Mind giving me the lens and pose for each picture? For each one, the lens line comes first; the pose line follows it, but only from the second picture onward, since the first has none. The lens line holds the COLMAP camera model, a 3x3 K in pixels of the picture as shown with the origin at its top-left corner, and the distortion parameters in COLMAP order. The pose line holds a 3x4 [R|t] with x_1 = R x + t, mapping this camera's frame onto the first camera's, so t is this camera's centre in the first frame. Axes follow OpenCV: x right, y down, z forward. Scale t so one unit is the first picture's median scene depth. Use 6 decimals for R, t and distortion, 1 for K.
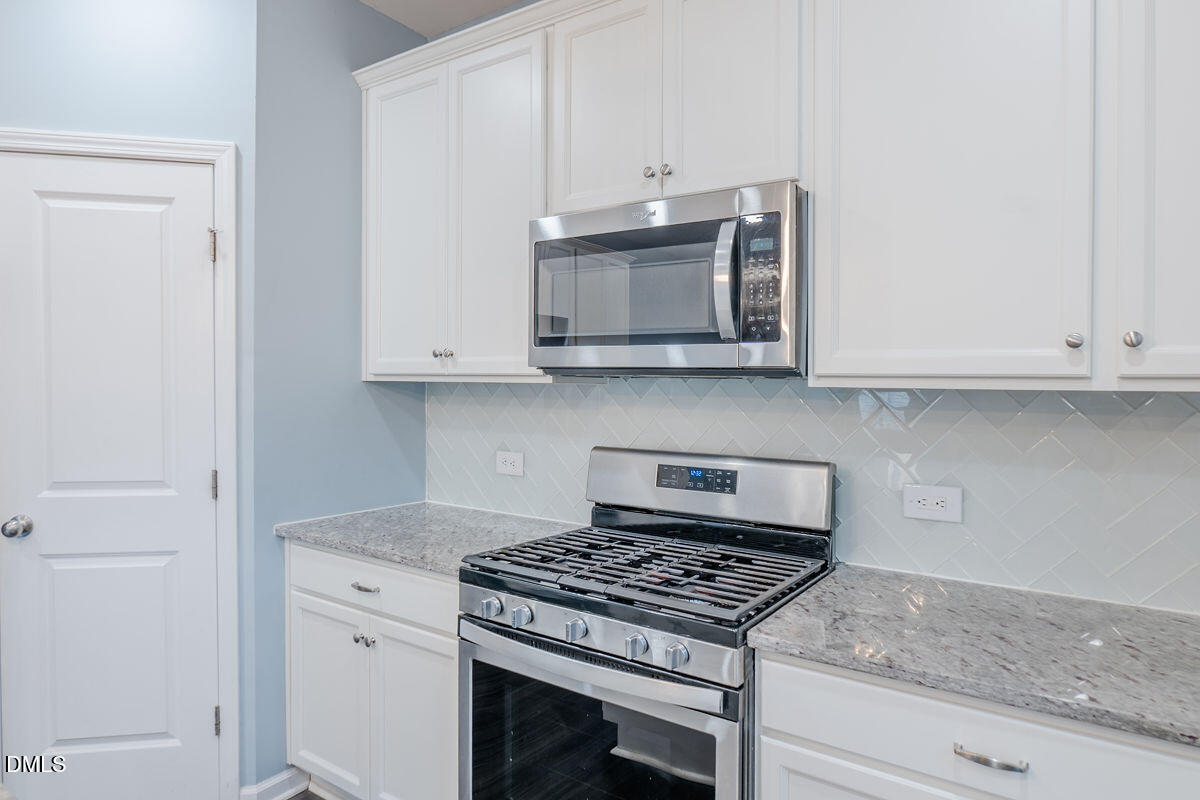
lens RADIAL K [[709.1, 0, 608.3], [0, 709.1, 391.8], [0, 0, 1]] dist [-0.017883, 0.006929]
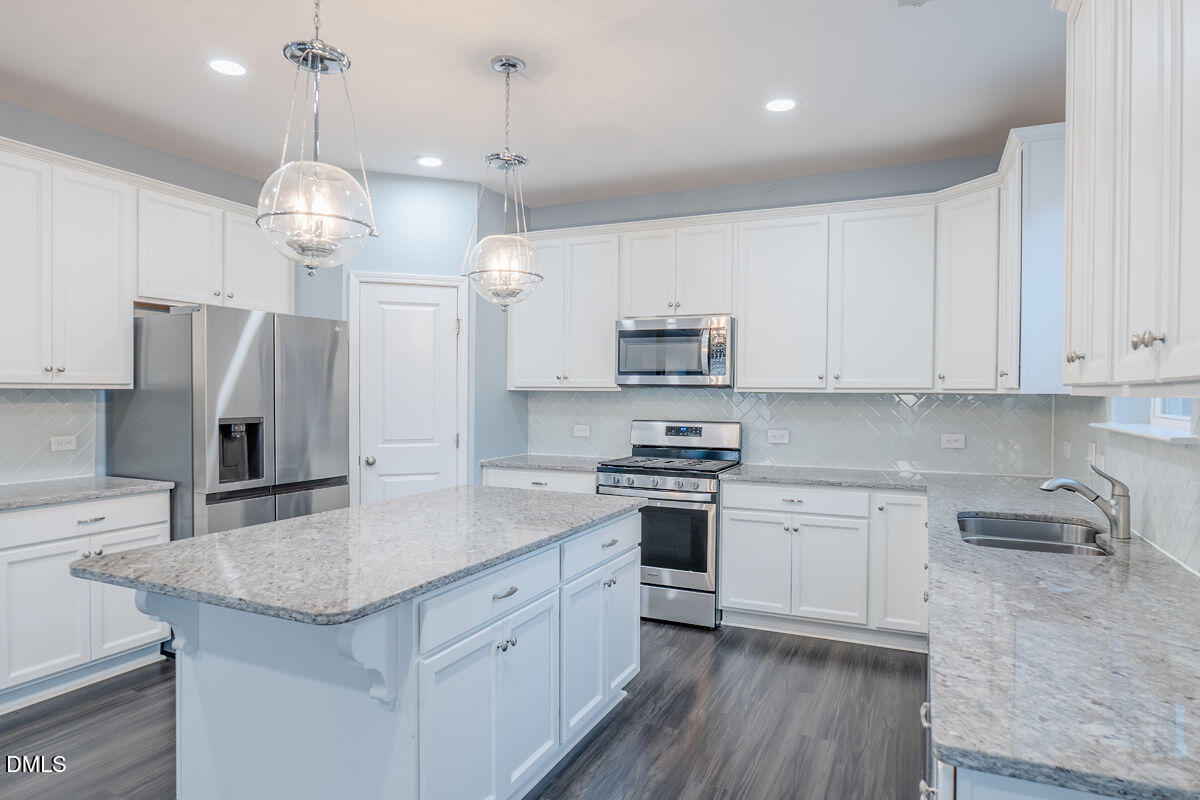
lens RADIAL K [[709.1, 0, 611.2], [0, 709.1, 403.4], [0, 0, 1]] dist [-0.017883, 0.006929]
pose [[0.982574, -0.009923, 0.185606, -0.536857], [0.007610, 0.999884, 0.013169, -0.002042], [-0.185715, -0.011527, 0.982536, -1.229540]]
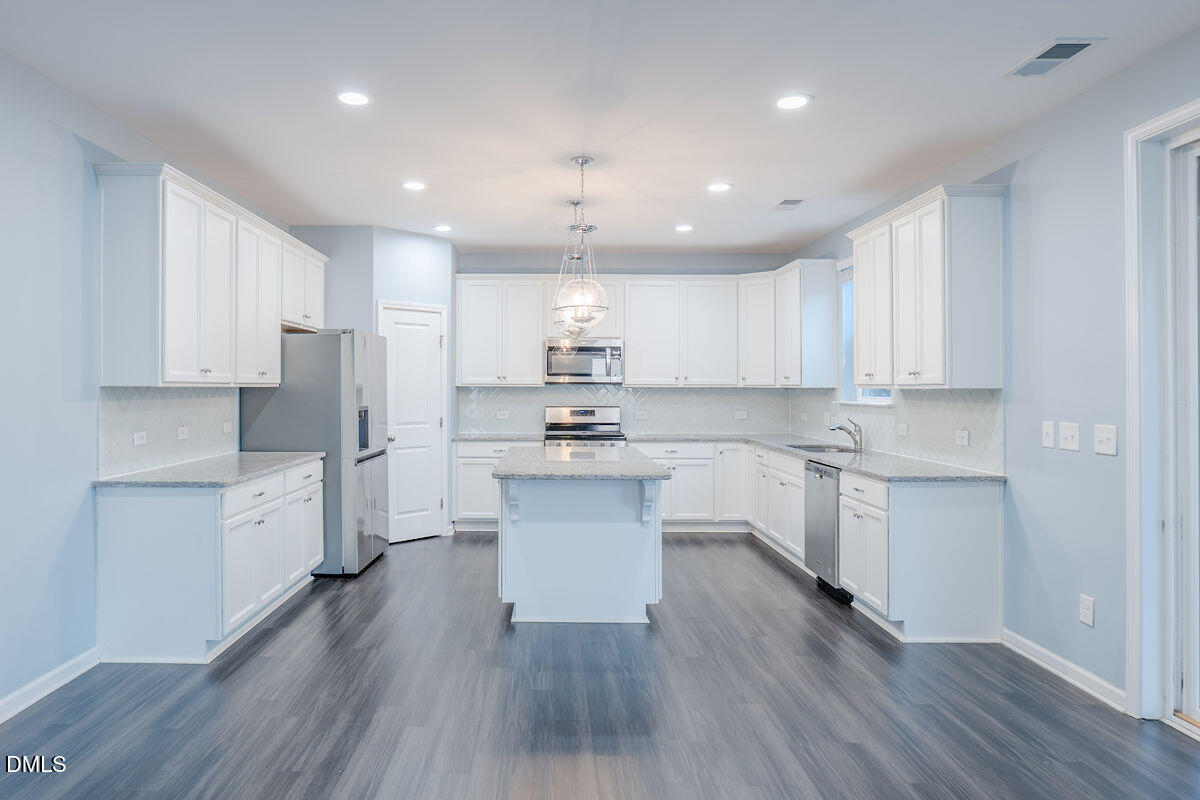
lens RADIAL K [[709.1, 0, 559.0], [0, 709.1, 379.1], [0, 0, 1]] dist [-0.017883, 0.006929]
pose [[0.823956, -0.004095, 0.566638, -1.947920], [0.011632, 0.999885, -0.009689, -0.014339], [-0.566534, 0.014574, 0.823910, -1.820046]]
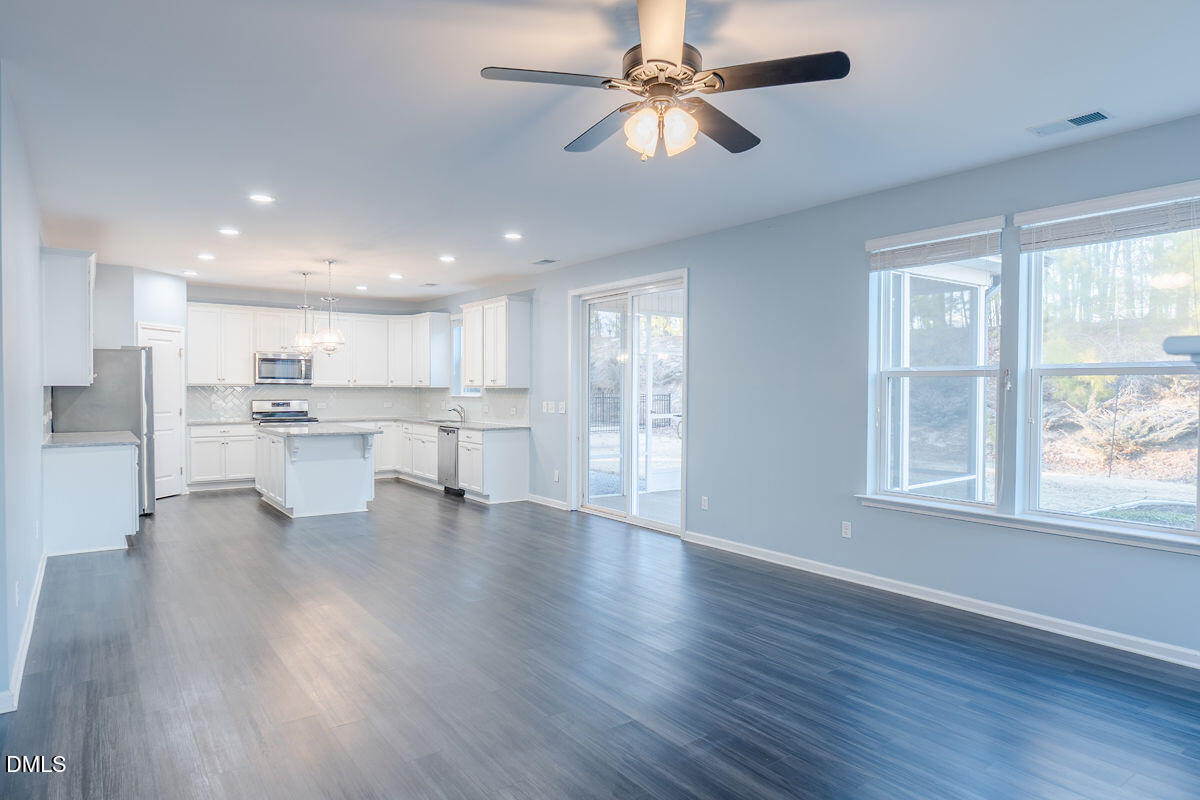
lens RADIAL K [[709.1, 0, 588.1], [0, 709.1, 399.4], [0, 0, 1]] dist [-0.017883, 0.006929]
pose [[0.336816, -0.025809, 0.941217, -3.828097], [0.005602, 0.999662, 0.025407, -0.031181], [-0.941554, -0.003285, 0.336847, -2.723469]]
